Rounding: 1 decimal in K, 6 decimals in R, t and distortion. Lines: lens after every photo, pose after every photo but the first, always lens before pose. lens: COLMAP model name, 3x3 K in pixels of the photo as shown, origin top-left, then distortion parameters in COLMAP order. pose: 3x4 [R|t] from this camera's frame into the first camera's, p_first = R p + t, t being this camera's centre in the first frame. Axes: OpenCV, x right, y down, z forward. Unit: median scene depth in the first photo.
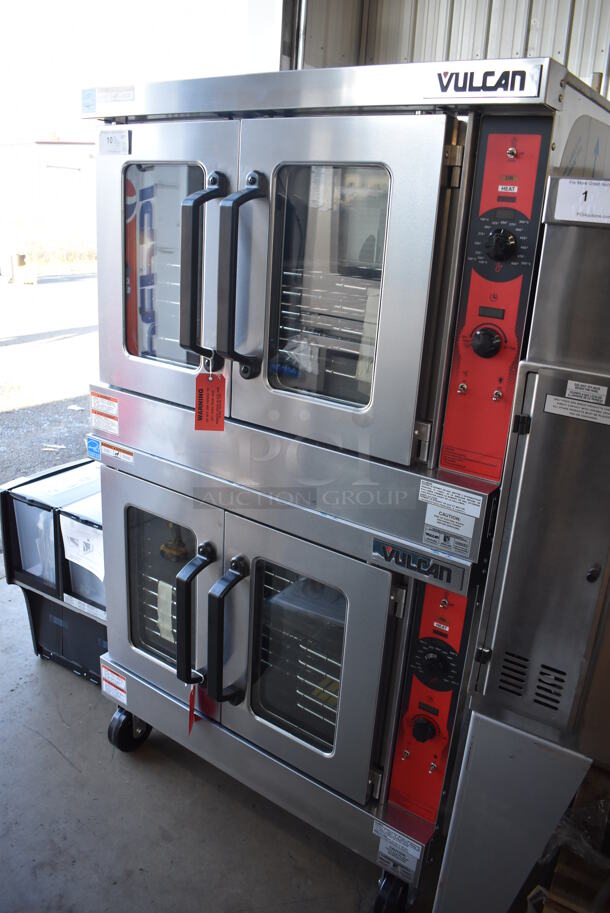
lens RADIAL K [[709.2, 0, 307.9], [0, 709.2, 457.8], [0, 0, 1]] dist [-0.090499, 0.006170]
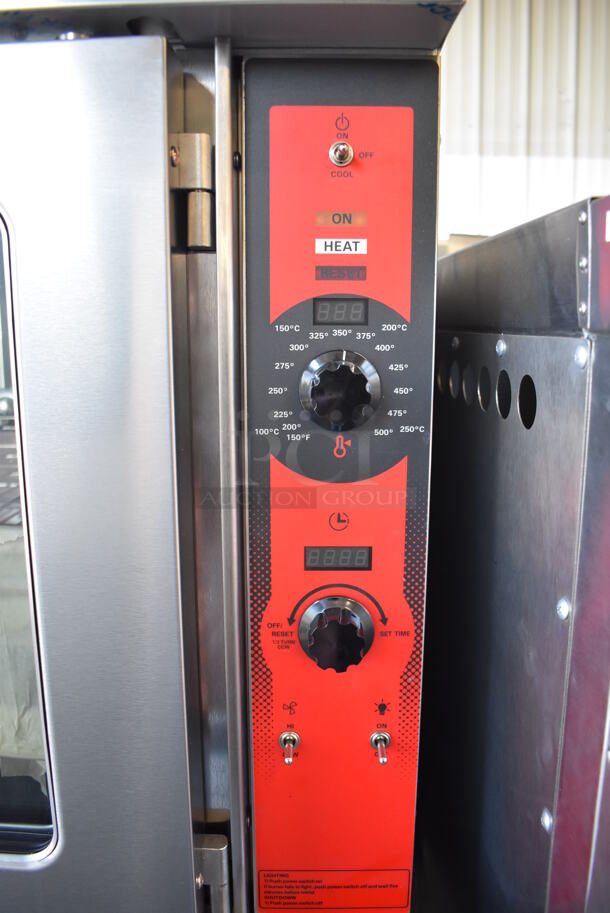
lens RADIAL K [[709.2, 0, 303.6], [0, 709.2, 455.2], [0, 0, 1]] dist [-0.090499, 0.006170]
pose [[0.816658, -0.163751, 0.553403, 0.037368], [0.234337, 0.970383, -0.058678, -0.253407], [-0.527404, 0.177603, 0.830844, 0.697274]]
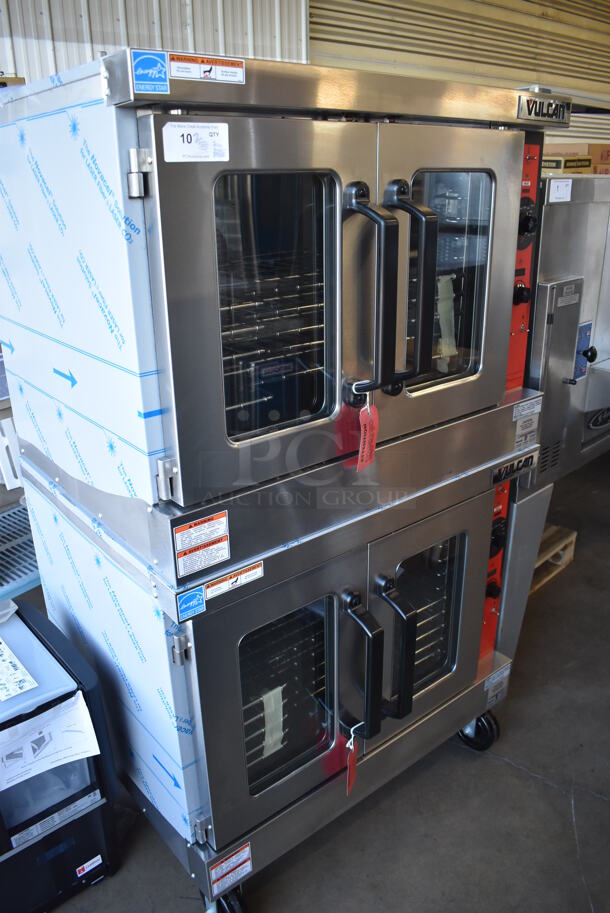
lens RADIAL K [[709.2, 0, 303.3], [0, 709.2, 455.9], [0, 0, 1]] dist [-0.090499, 0.006170]
pose [[0.269831, -0.420557, 0.866212, -1.259958], [0.347797, 0.881416, 0.319598, -0.497582], [-0.897902, 0.215028, 0.384102, 0.967097]]
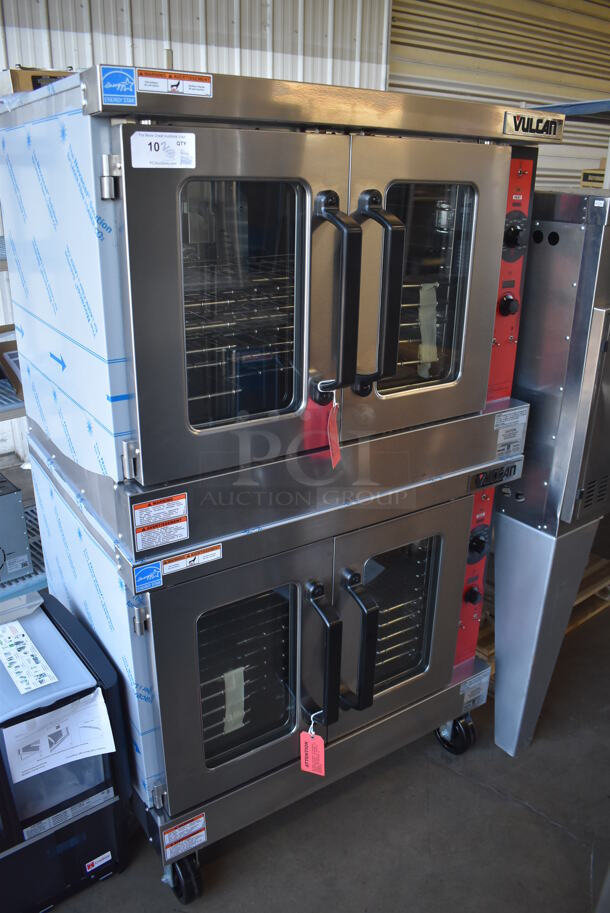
lens RADIAL K [[709.2, 0, 303.5], [0, 709.2, 455.2], [0, 0, 1]] dist [-0.090499, 0.006170]
pose [[0.364373, -0.396573, 0.842592, -1.269574], [0.312216, 0.904451, 0.290672, -0.452077], [-0.877356, 0.157158, 0.453374, 0.806486]]
